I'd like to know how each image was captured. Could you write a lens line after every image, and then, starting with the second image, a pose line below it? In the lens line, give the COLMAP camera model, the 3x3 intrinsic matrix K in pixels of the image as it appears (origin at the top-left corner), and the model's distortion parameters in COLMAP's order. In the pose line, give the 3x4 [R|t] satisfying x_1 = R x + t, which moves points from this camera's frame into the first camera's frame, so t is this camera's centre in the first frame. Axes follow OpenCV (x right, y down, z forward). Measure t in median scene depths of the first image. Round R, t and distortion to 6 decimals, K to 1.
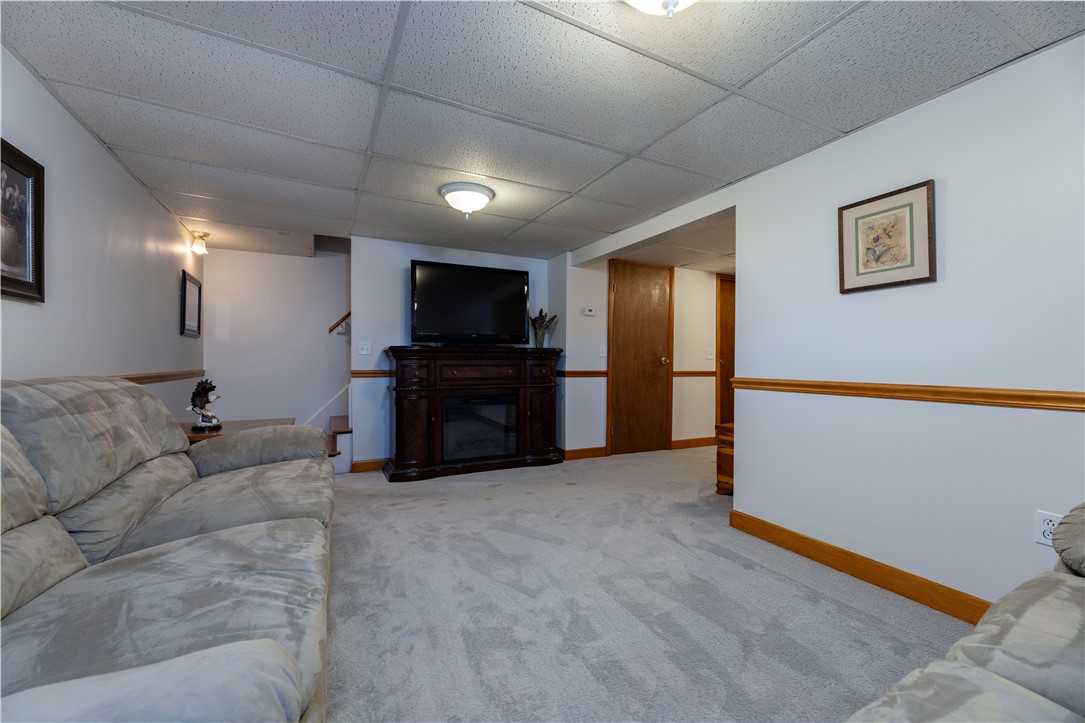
lens RADIAL K [[433.9, 0, 542.5], [0, 433.9, 361.5], [0, 0, 1]] dist [-0.000511, -0.000071]
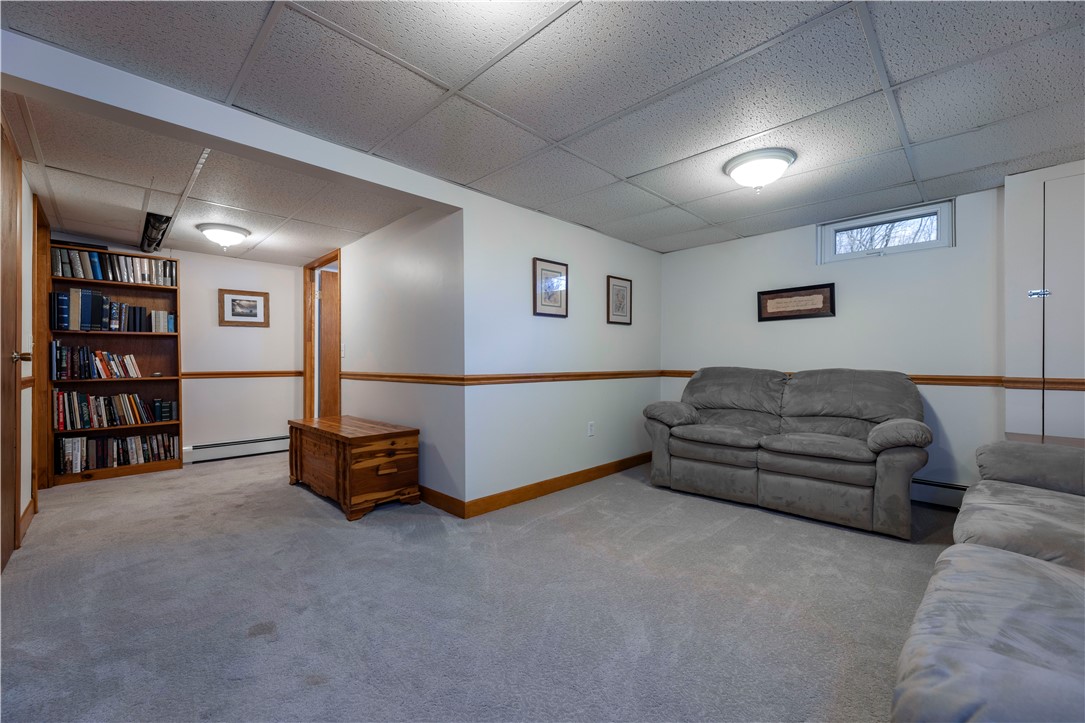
lens RADIAL K [[433.9, 0, 542.5], [0, 433.9, 361.5], [0, 0, 1]] dist [-0.000511, -0.000071]
pose [[-0.311347, -0.007740, 0.950265, -0.736091], [-0.006813, 0.999959, 0.005912, -0.003018], [-0.950272, -0.004633, -0.311387, 1.408348]]
